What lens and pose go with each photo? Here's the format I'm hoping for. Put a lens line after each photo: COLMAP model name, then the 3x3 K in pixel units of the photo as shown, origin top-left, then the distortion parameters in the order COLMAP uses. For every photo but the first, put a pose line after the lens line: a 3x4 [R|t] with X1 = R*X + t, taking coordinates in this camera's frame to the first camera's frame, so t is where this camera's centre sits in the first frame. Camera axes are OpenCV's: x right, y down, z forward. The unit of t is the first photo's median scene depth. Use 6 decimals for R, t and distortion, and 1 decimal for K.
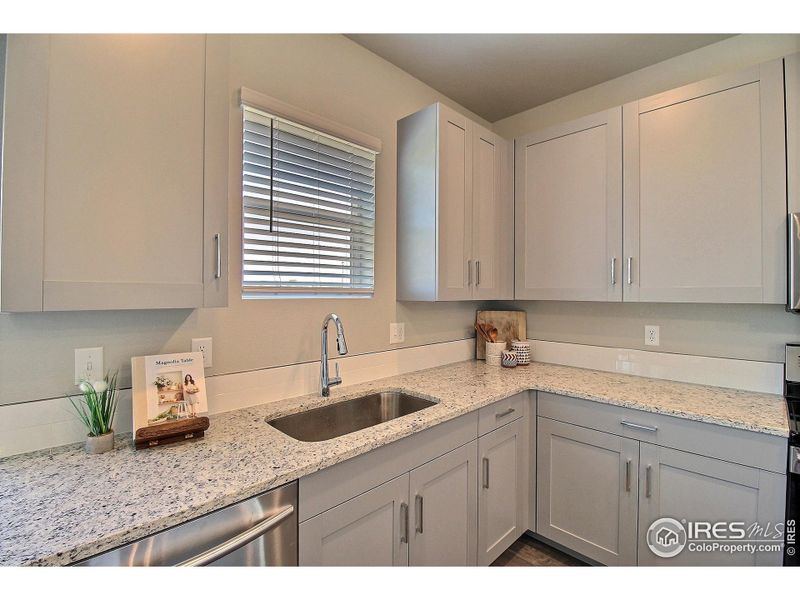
lens RADIAL K [[370.9, 0, 397.1], [0, 370.9, 292.9], [0, 0, 1]] dist [-0.003167, -0.010894]
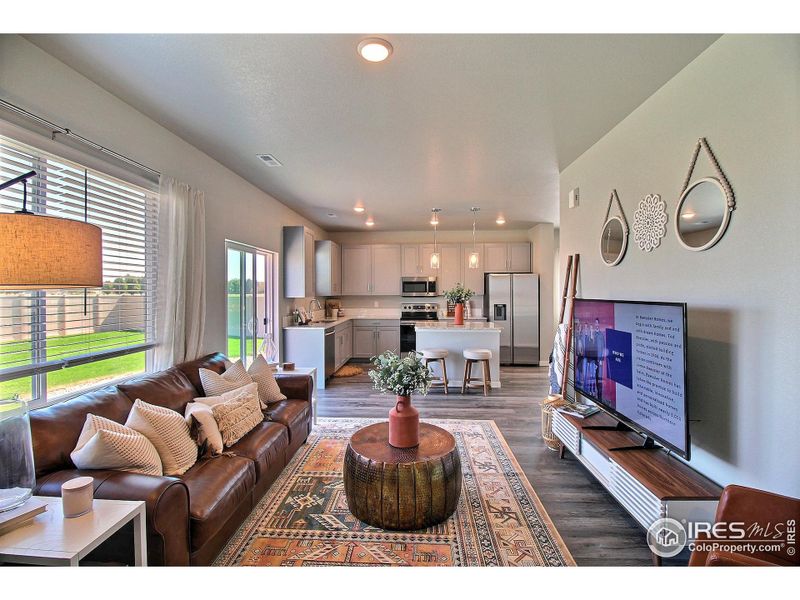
lens RADIAL K [[370.9, 0, 399.6], [0, 370.9, 291.3], [0, 0, 1]] dist [-0.003167, -0.010894]
pose [[0.736446, -0.004896, 0.676478, -1.866032], [0.005272, 0.999985, 0.001497, -0.022921], [-0.676475, 0.002464, 0.736461, -2.143888]]
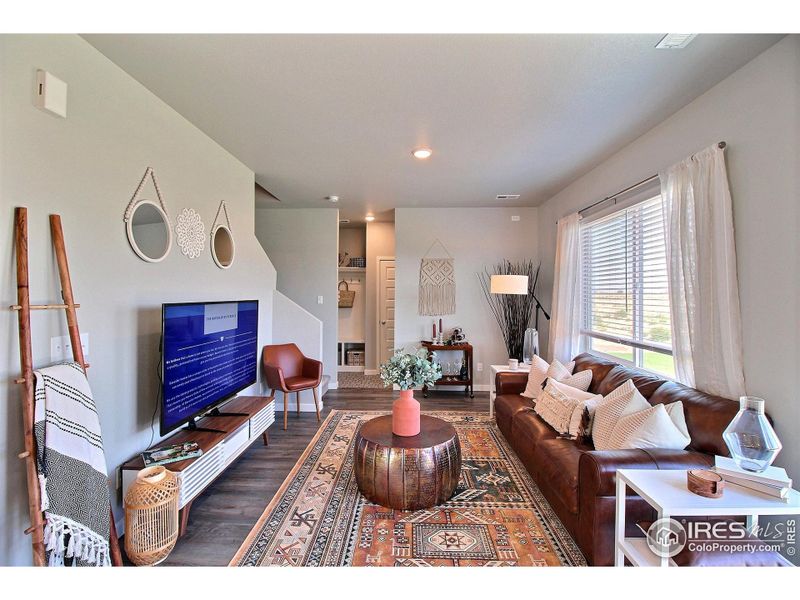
lens RADIAL K [[370.9, 0, 397.7], [0, 370.9, 291.5], [0, 0, 1]] dist [-0.003167, -0.010894]
pose [[-0.721911, -0.012786, -0.691867, 0.084920], [-0.008950, 0.999918, -0.009141, -0.016836], [0.691928, -0.000407, -0.721967, -0.143140]]
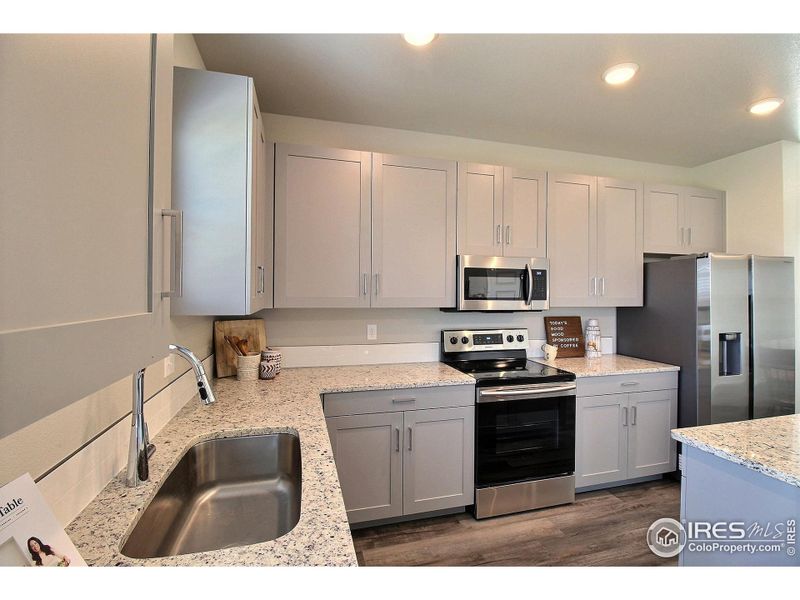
lens RADIAL K [[370.9, 0, 400.7], [0, 370.9, 291.2], [0, 0, 1]] dist [-0.003167, -0.010894]
pose [[0.484424, 0.005533, 0.874816, -0.464101], [-0.004469, 0.999983, -0.003851, -0.029685], [-0.874822, -0.002044, 0.484441, 0.301453]]
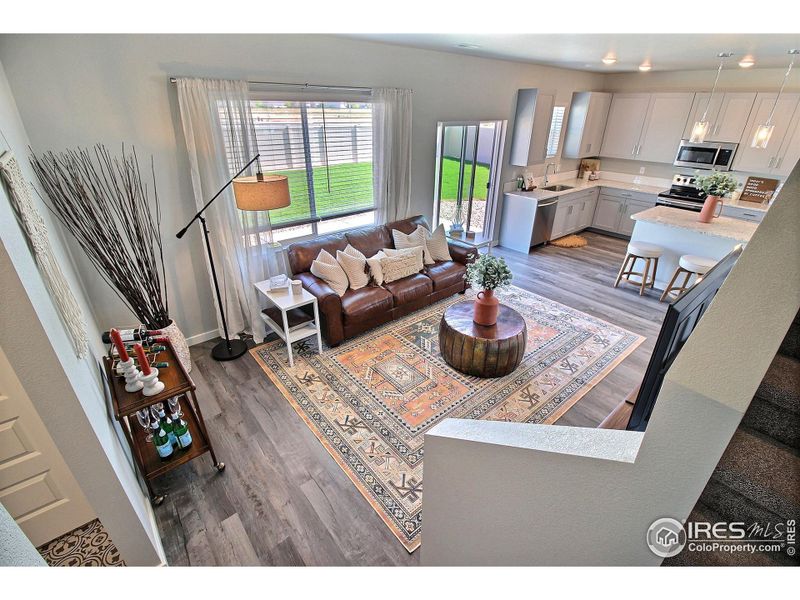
lens RADIAL K [[370.9, 0, 395.8], [0, 370.9, 292.5], [0, 0, 1]] dist [-0.003167, -0.010894]
pose [[0.996213, 0.040211, -0.077087, -1.250622], [-0.001671, 0.895315, 0.445430, -0.391288], [0.086928, -0.443614, 0.891992, -2.742592]]
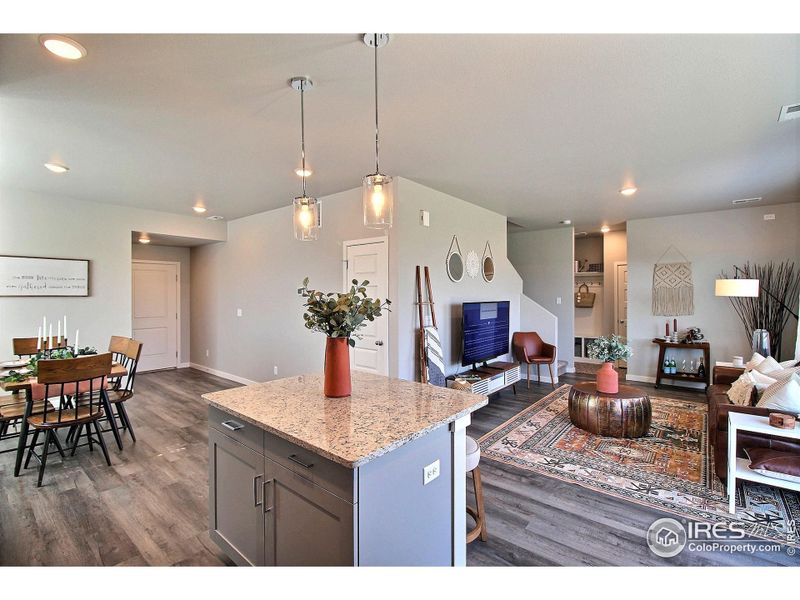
lens RADIAL K [[370.9, 0, 398.0], [0, 370.9, 293.5], [0, 0, 1]] dist [-0.003167, -0.010894]
pose [[-0.994993, -0.003338, -0.099886, 0.463478], [-0.003411, 0.999994, 0.000562, -0.041598], [0.099883, 0.000900, -0.994999, 0.833368]]
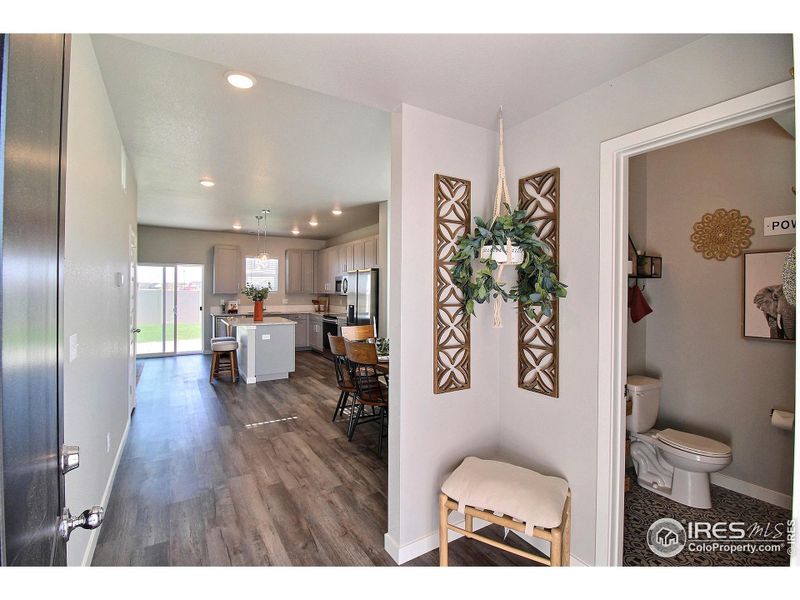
lens RADIAL K [[370.9, 0, 399.3], [0, 370.9, 294.4], [0, 0, 1]] dist [-0.003167, -0.010894]
pose [[0.976180, 0.003189, -0.216937, 2.448812], [-0.001558, 0.999969, 0.007689, -0.002721], [0.216955, -0.007168, 0.976155, -3.169952]]
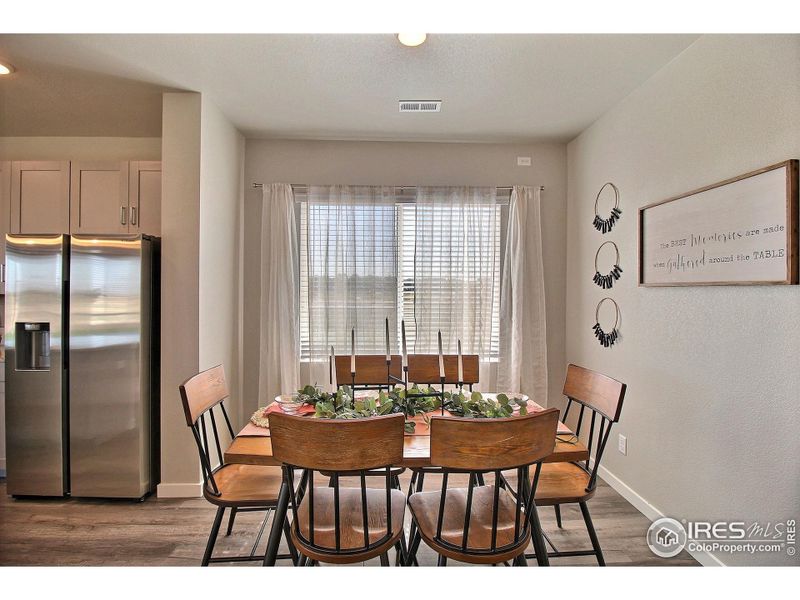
lens RADIAL K [[370.9, 0, 399.9], [0, 370.9, 292.0], [0, 0, 1]] dist [-0.003167, -0.010894]
pose [[0.672927, -0.000818, 0.739708, 1.269069], [-0.003376, 0.999986, 0.004176, 0.004498], [-0.739701, -0.005307, 0.672915, -1.860751]]
